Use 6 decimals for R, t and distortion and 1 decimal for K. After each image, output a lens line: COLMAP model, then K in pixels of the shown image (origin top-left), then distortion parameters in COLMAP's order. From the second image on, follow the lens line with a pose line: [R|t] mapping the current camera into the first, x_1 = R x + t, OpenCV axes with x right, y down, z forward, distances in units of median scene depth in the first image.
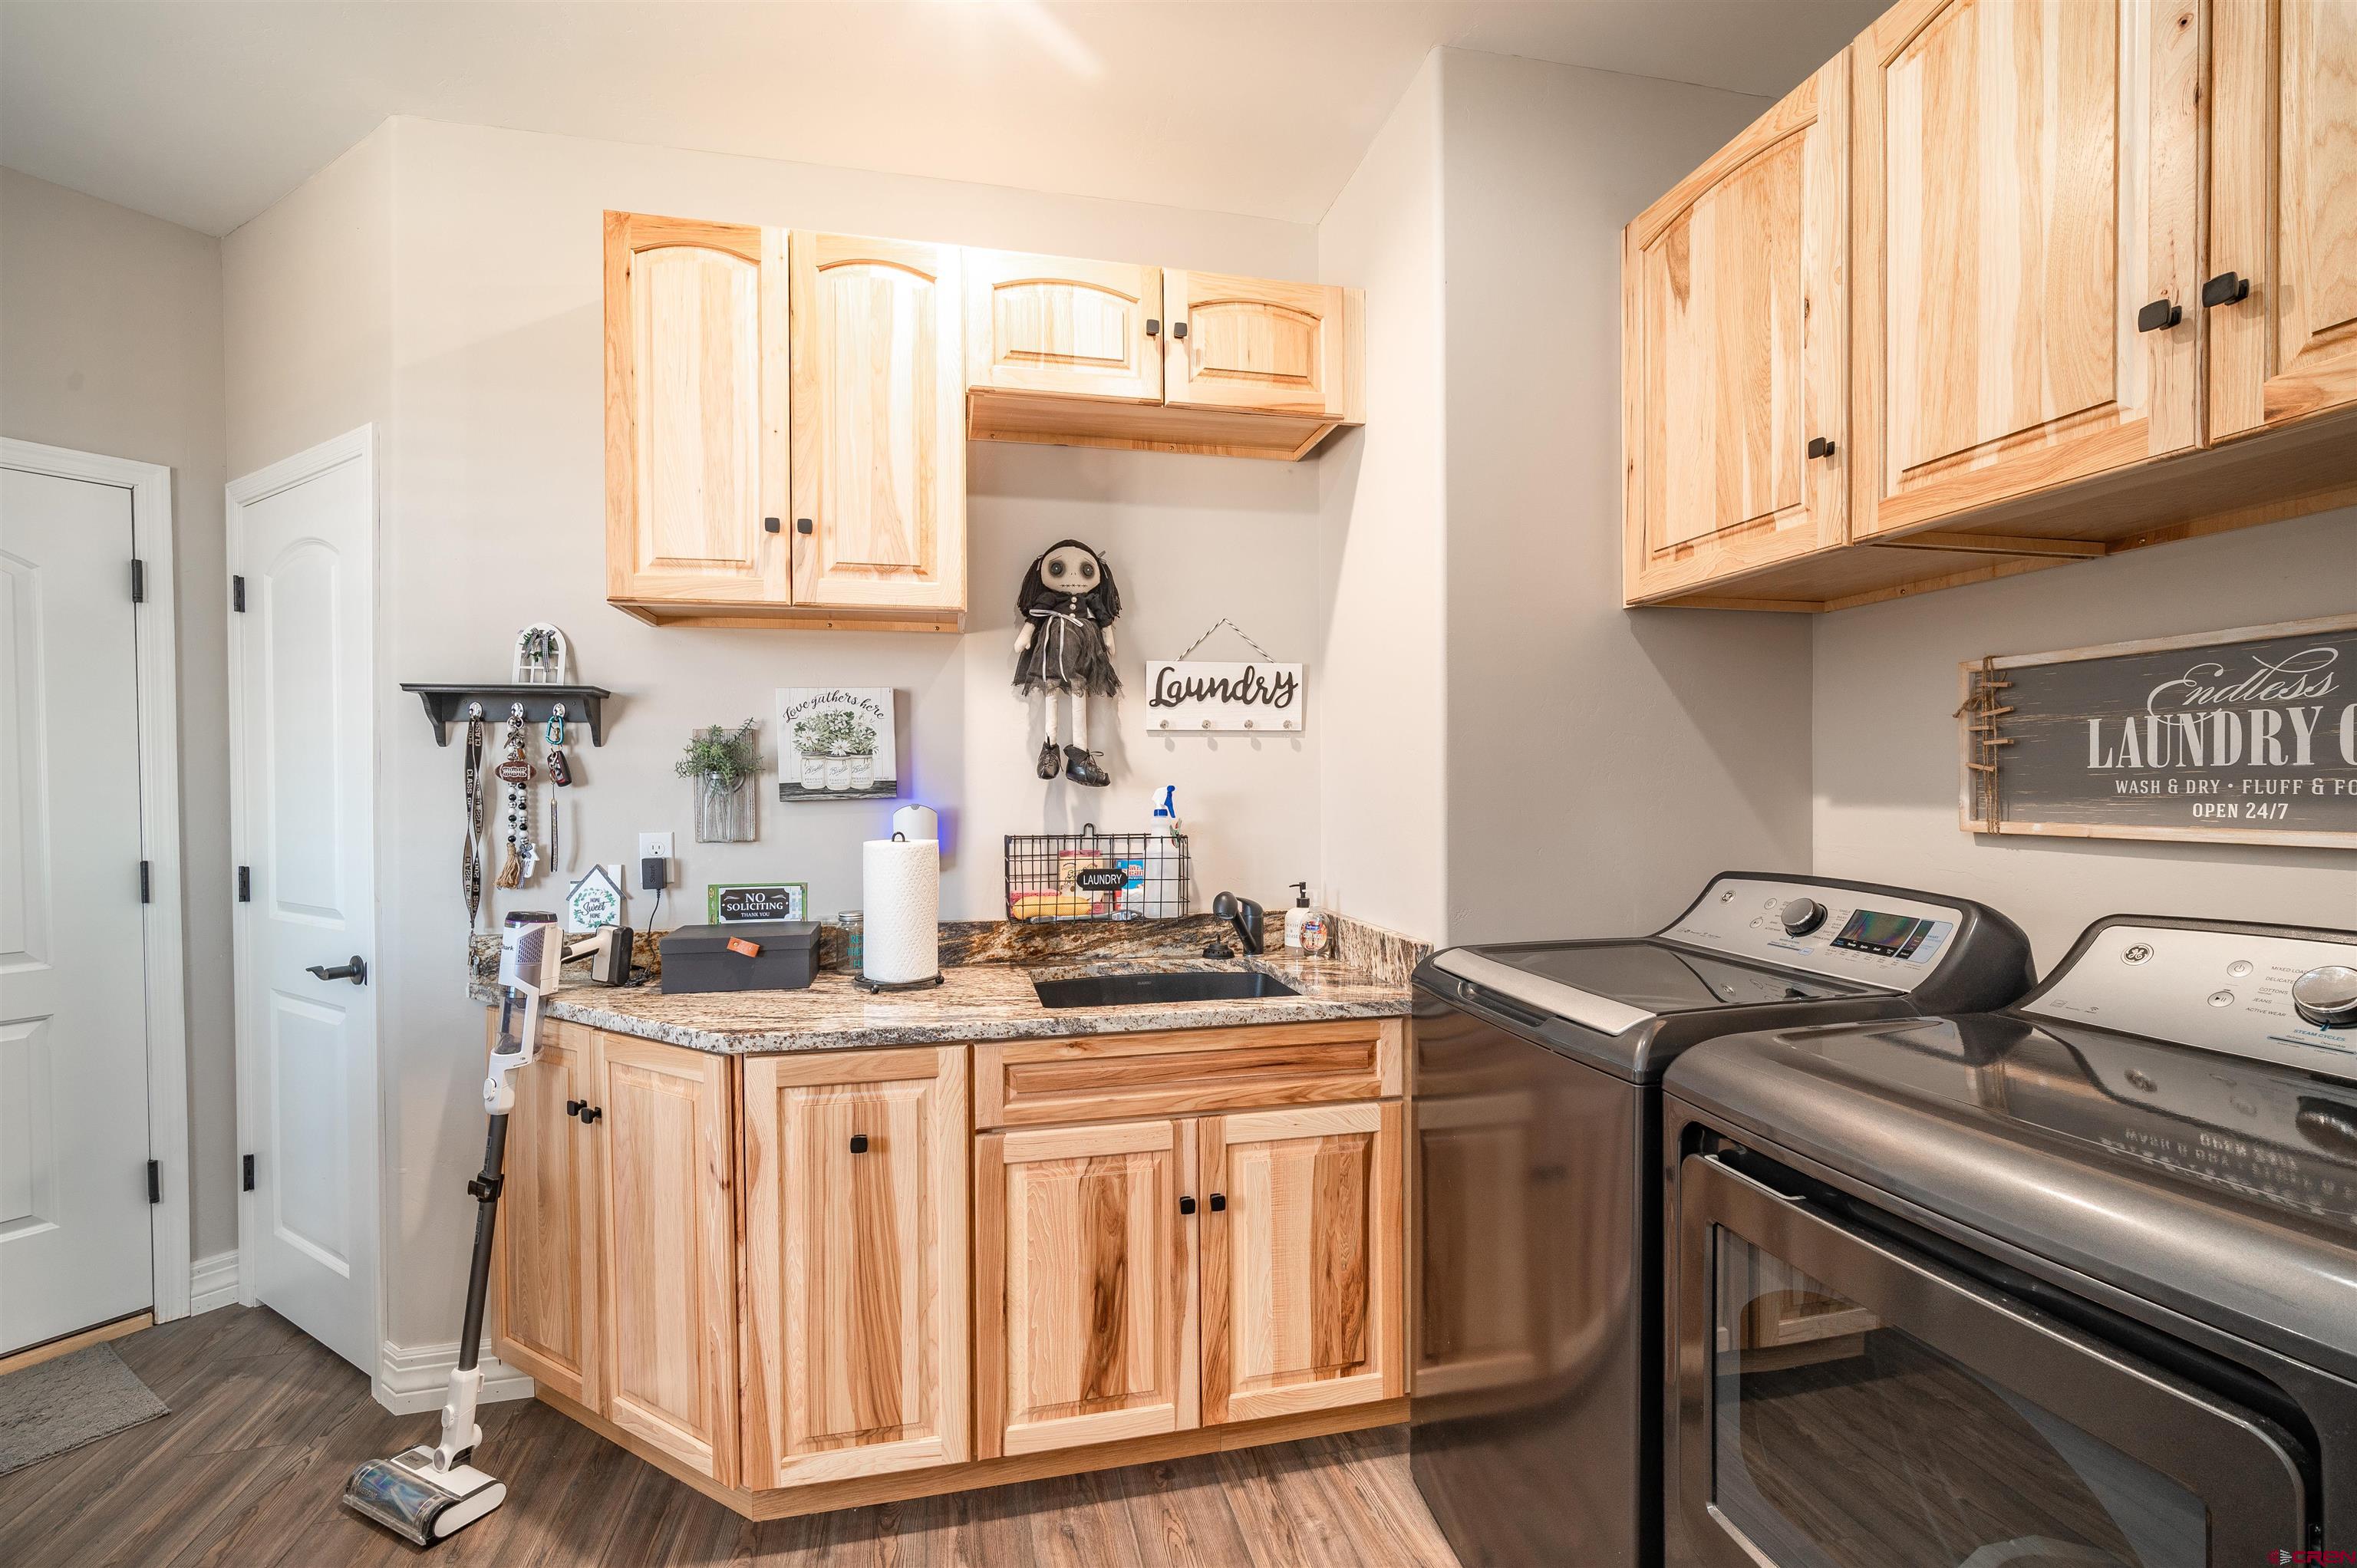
lens RADIAL K [[1024.3, 0, 1178.5], [0, 1024.3, 784.0], [0, 0, 1]] dist [-0.001654, -0.000022]
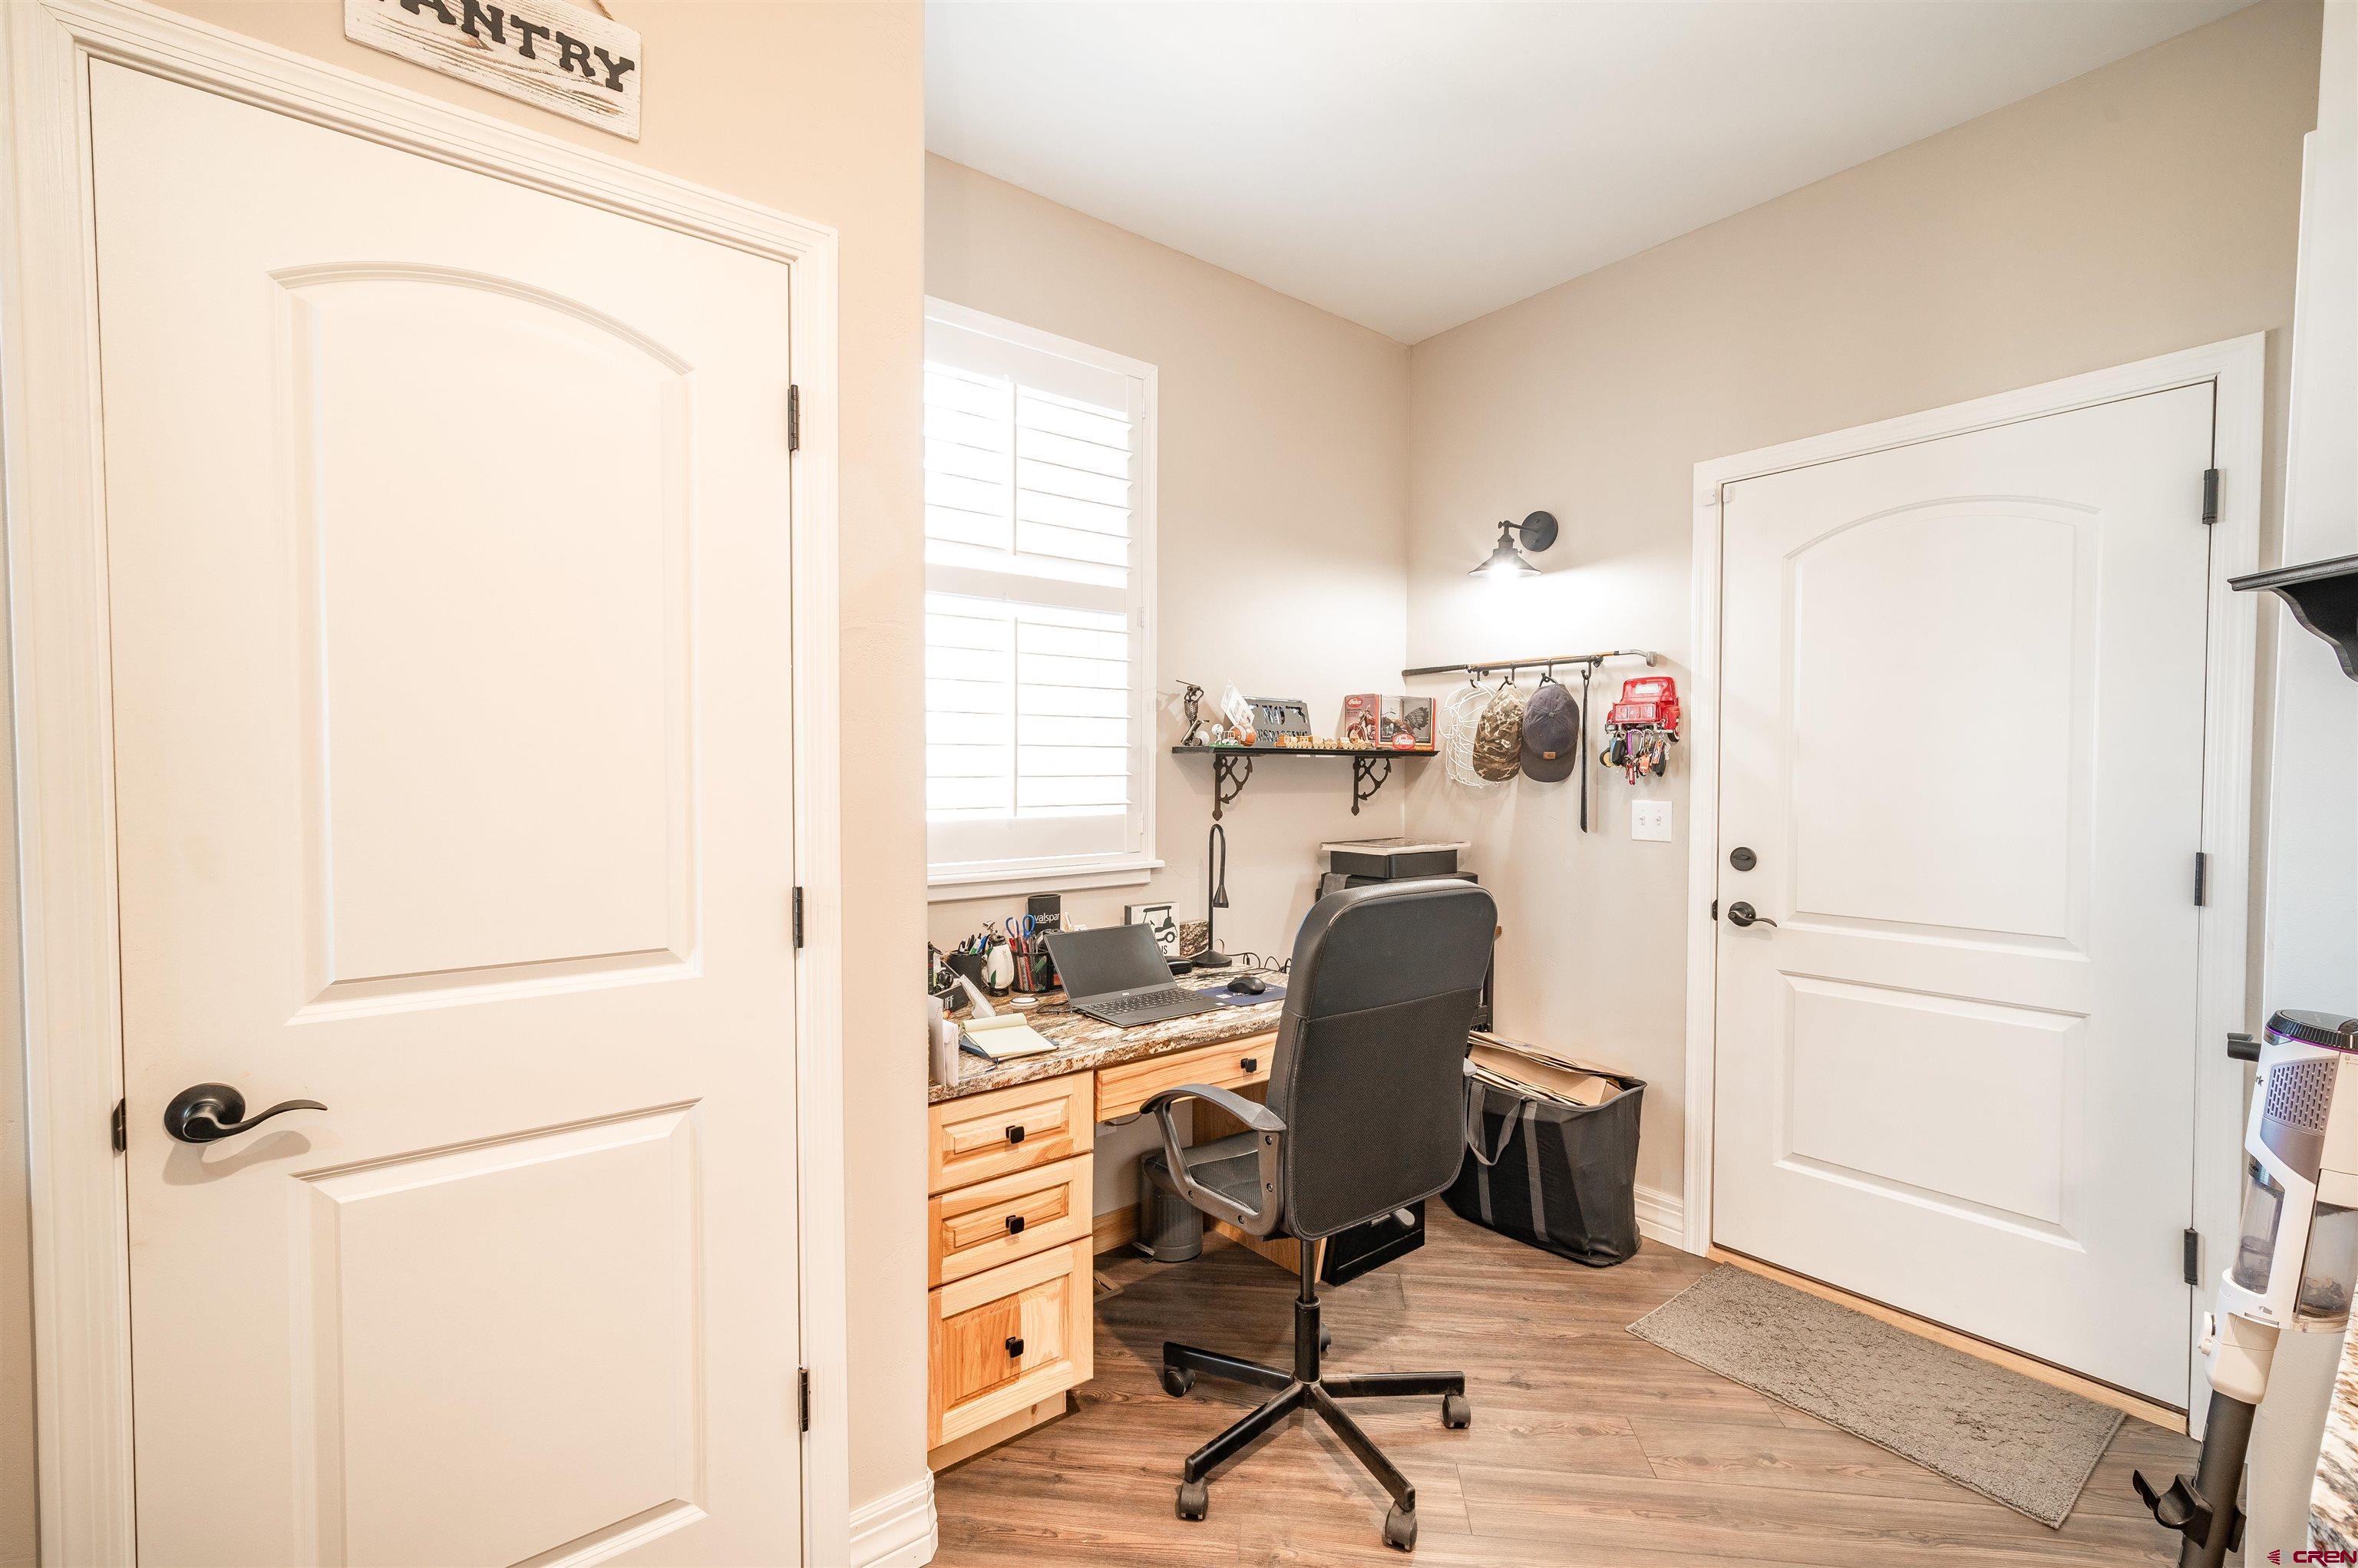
lens RADIAL K [[1024.8, 0, 1179.0], [0, 1024.8, 784.0], [0, 0, 1]] dist [-0.001654, -0.000022]
pose [[-0.330925, 0.031241, -0.943140, -0.006665], [-0.018809, 0.999035, 0.039693, 0.005841], [0.943470, 0.030875, -0.330018, 0.517603]]
